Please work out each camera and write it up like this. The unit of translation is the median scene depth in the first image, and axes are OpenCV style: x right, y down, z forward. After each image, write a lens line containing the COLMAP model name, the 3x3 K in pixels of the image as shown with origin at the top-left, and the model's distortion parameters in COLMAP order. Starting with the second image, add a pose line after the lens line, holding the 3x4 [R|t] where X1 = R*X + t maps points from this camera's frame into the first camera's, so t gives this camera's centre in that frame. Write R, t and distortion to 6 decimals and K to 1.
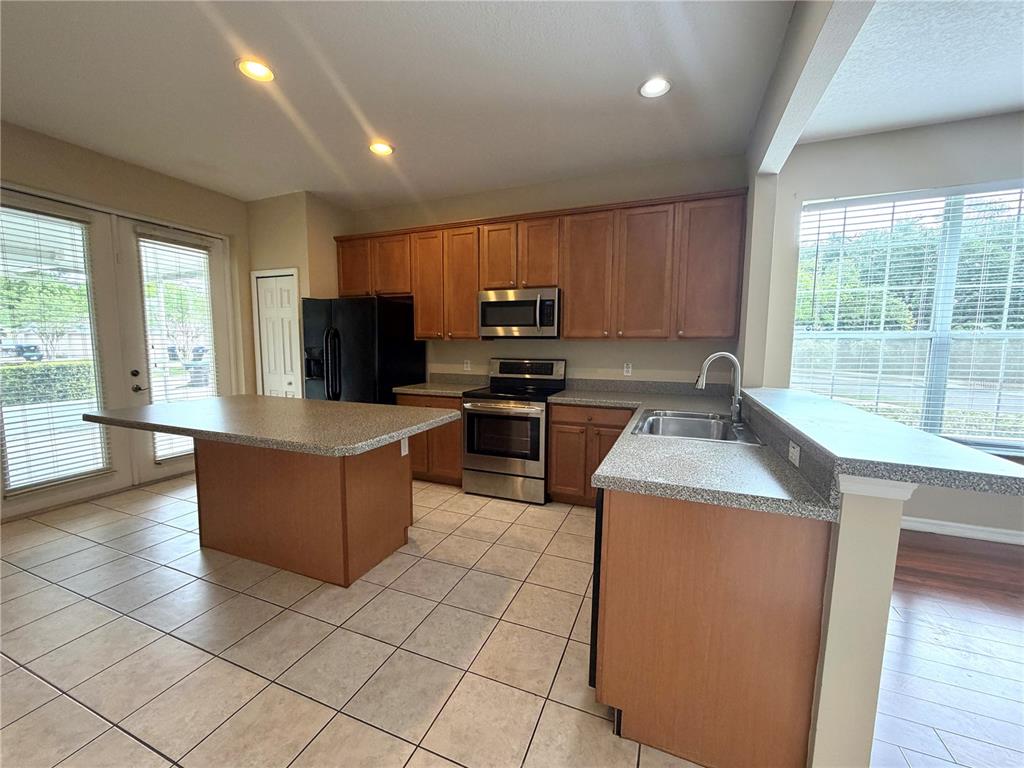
lens RADIAL K [[408.6, 0, 512.0], [0, 408.6, 384.0], [0, 0, 1]] dist [0.002731, 0.000118]
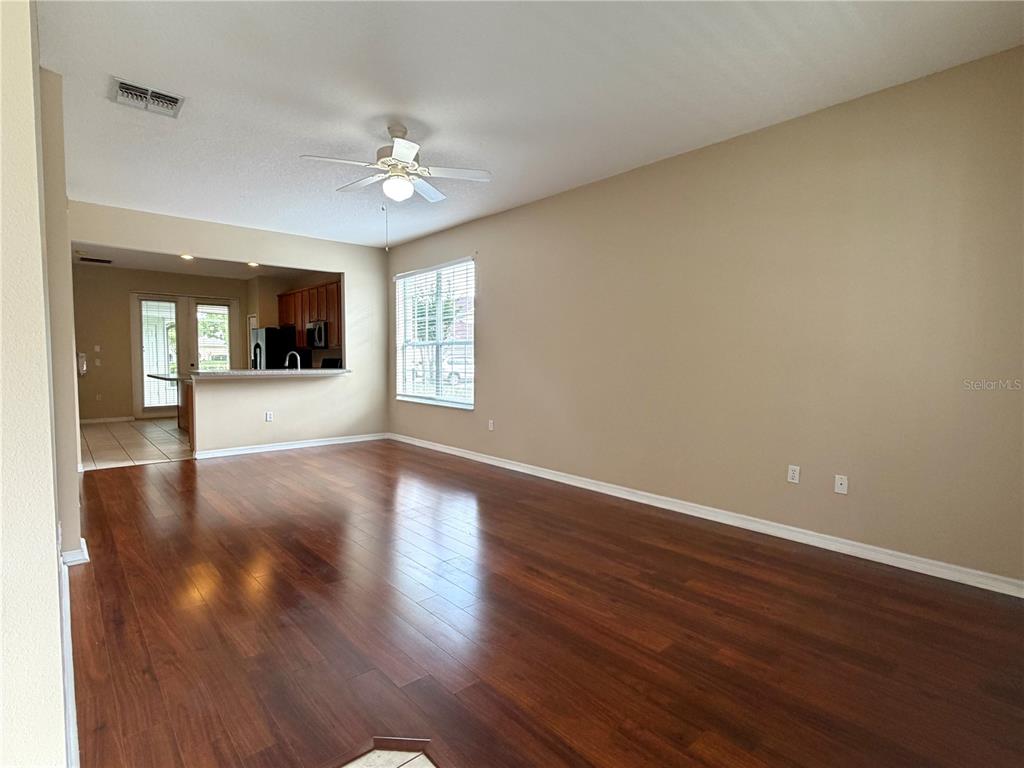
lens RADIAL K [[520.3, 0, 512.0], [0, 520.3, 384.0], [0, 0, 1]] dist [0.001109, 0.000374]
pose [[0.895360, 0.018480, -0.444960, 1.938979], [-0.038223, 0.998641, -0.035438, 0.112240], [0.443700, 0.048738, 0.894849, -0.772561]]
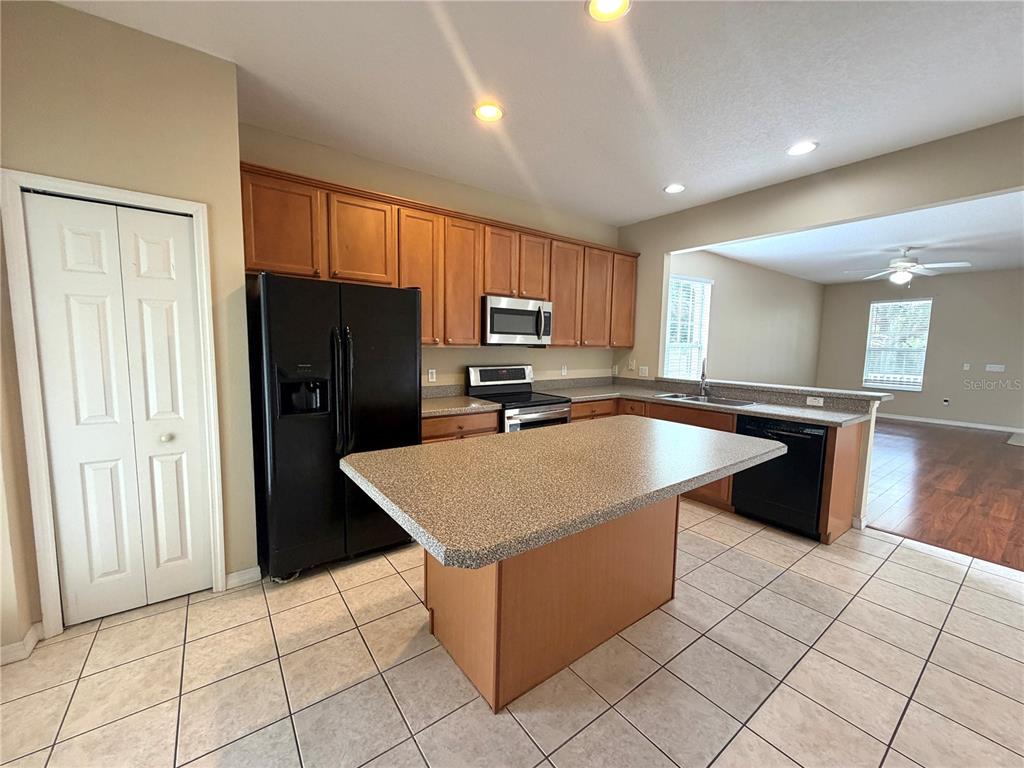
lens RADIAL K [[408.6, 0, 512.0], [0, 408.6, 384.0], [0, 0, 1]] dist [0.002731, 0.000118]
pose [[0.520767, -0.084058, 0.849551, -0.879660], [0.069266, 0.996020, 0.056091, -0.075543], [-0.850884, 0.029635, 0.524516, 0.480394]]
